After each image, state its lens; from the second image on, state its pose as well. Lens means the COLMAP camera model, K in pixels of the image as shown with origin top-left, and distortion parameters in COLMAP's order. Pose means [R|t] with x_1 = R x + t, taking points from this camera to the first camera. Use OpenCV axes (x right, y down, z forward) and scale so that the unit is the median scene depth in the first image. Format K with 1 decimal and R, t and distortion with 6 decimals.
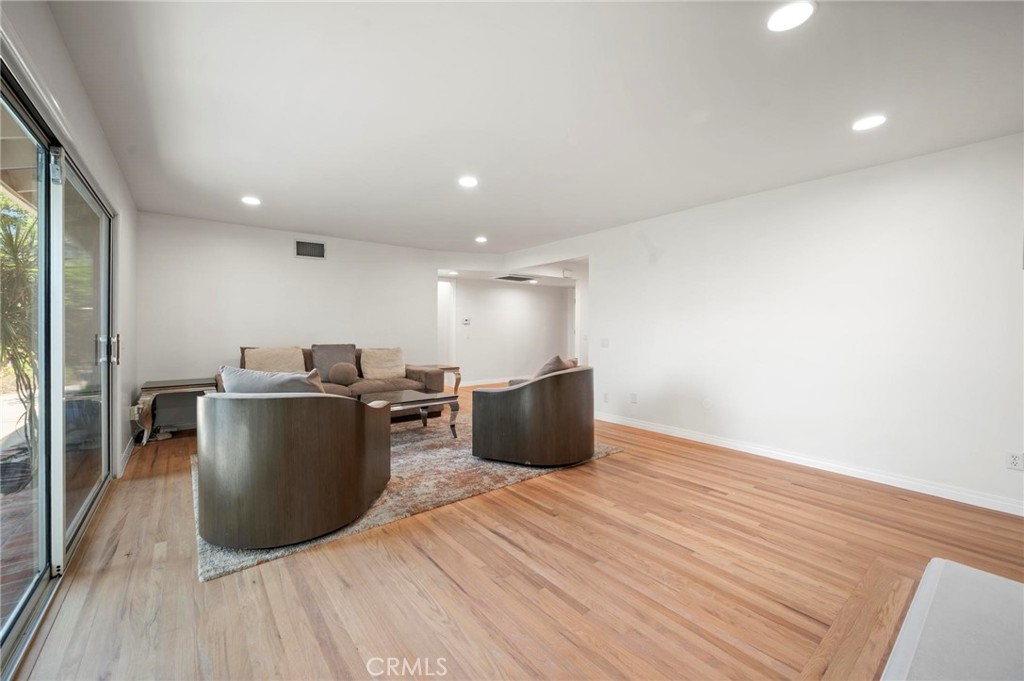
lens RADIAL K [[408.5, 0, 501.5], [0, 408.5, 337.1], [0, 0, 1]] dist [-0.002699, -0.000060]
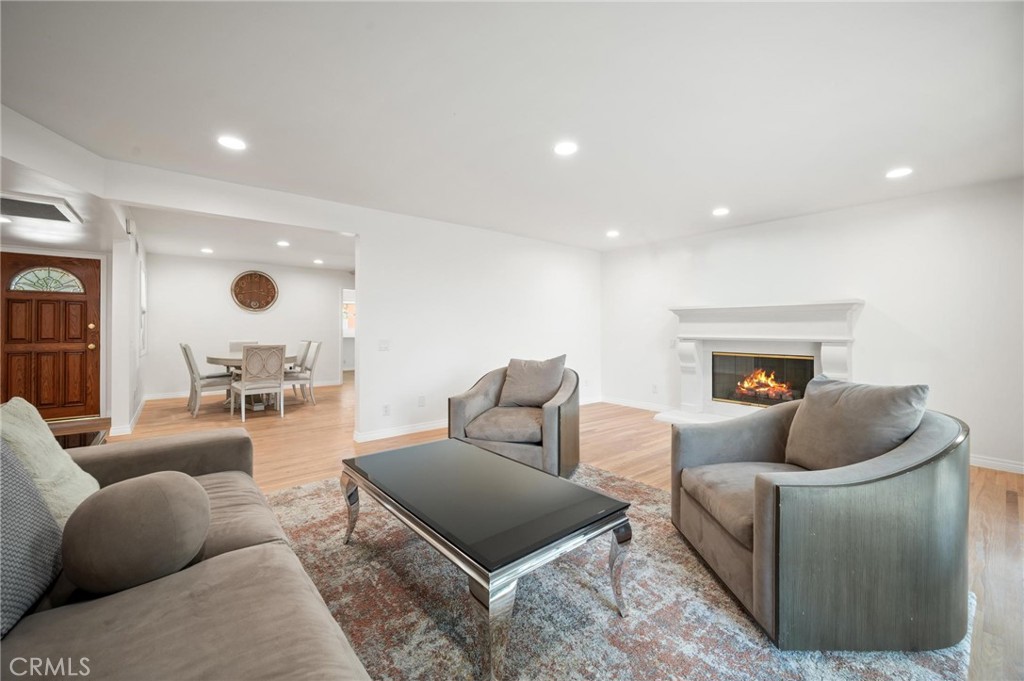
lens RADIAL K [[408.5, 0, 513.8], [0, 408.5, 325.9], [0, 0, 1]] dist [-0.002699, -0.000060]
pose [[-0.032583, 0.003145, 0.999464, -1.005241], [0.017301, 0.999847, -0.002582, -0.031884], [-0.999319, 0.017207, -0.032632, 1.271817]]
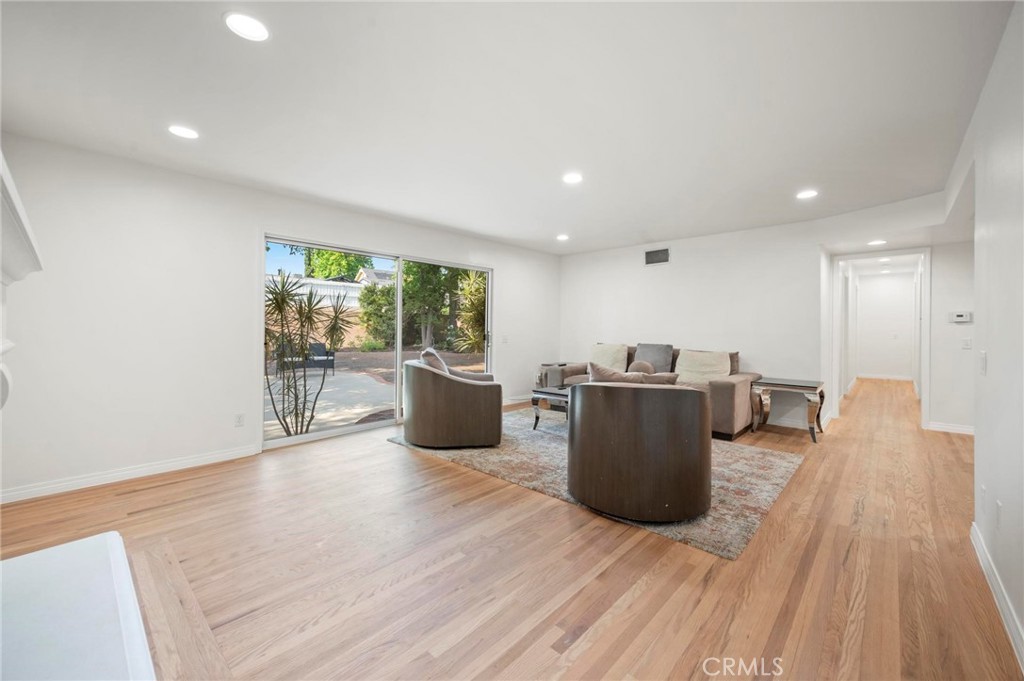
lens RADIAL K [[408.5, 0, 509.8], [0, 408.5, 329.9], [0, 0, 1]] dist [-0.002699, -0.000060]
pose [[0.163079, 0.003138, -0.986608, 0.961936], [-0.027062, 0.999633, -0.001294, -0.011696], [0.986242, 0.026911, 0.163104, 0.780243]]
